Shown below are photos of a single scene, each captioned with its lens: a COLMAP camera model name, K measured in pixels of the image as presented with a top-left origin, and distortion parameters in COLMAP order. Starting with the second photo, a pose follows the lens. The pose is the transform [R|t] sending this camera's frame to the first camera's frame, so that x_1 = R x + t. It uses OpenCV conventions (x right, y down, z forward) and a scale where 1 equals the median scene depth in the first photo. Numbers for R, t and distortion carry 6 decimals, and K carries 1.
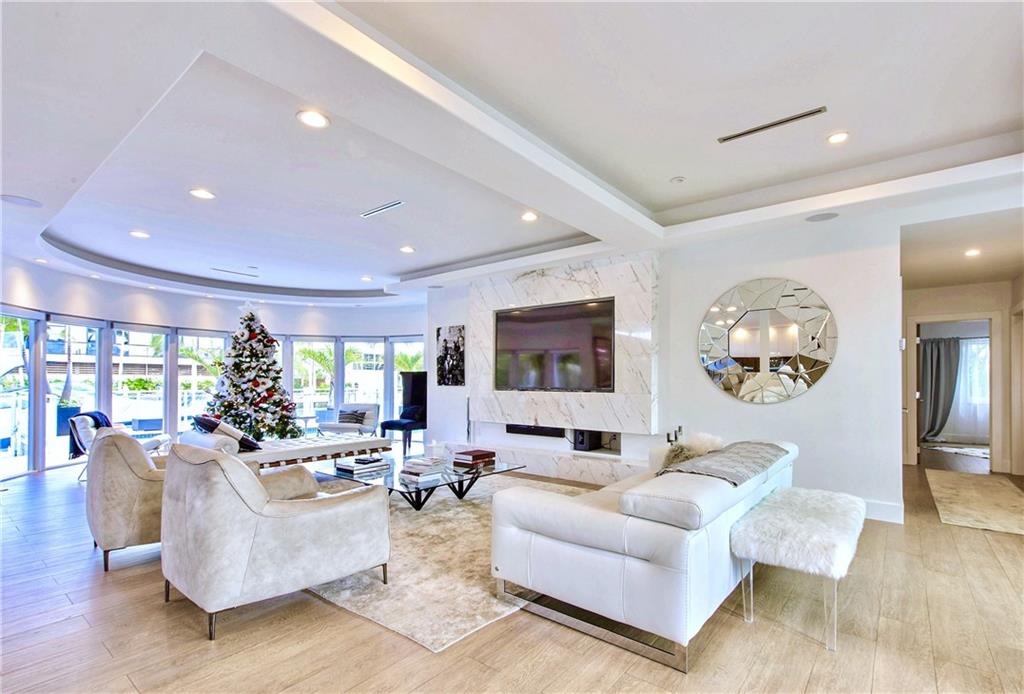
lens RADIAL K [[469.9, 0, 545.0], [0, 469.9, 375.8], [0, 0, 1]] dist [-0.000508, -0.000015]
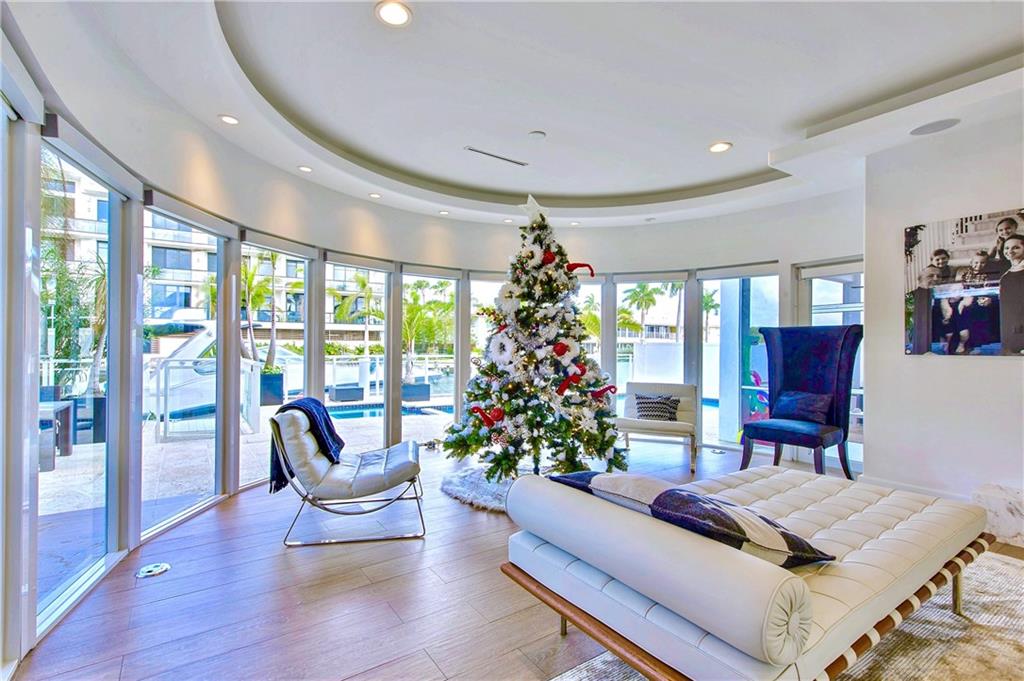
lens RADIAL K [[470.2, 0, 511.7], [0, 470.2, 343.7], [0, 0, 1]] dist [0.004002, 0.000250]
pose [[0.947696, 0.000976, -0.319172, -0.488543], [0.000314, 0.999992, 0.003993, 0.009167], [0.319173, -0.003884, 0.947688, 0.486260]]
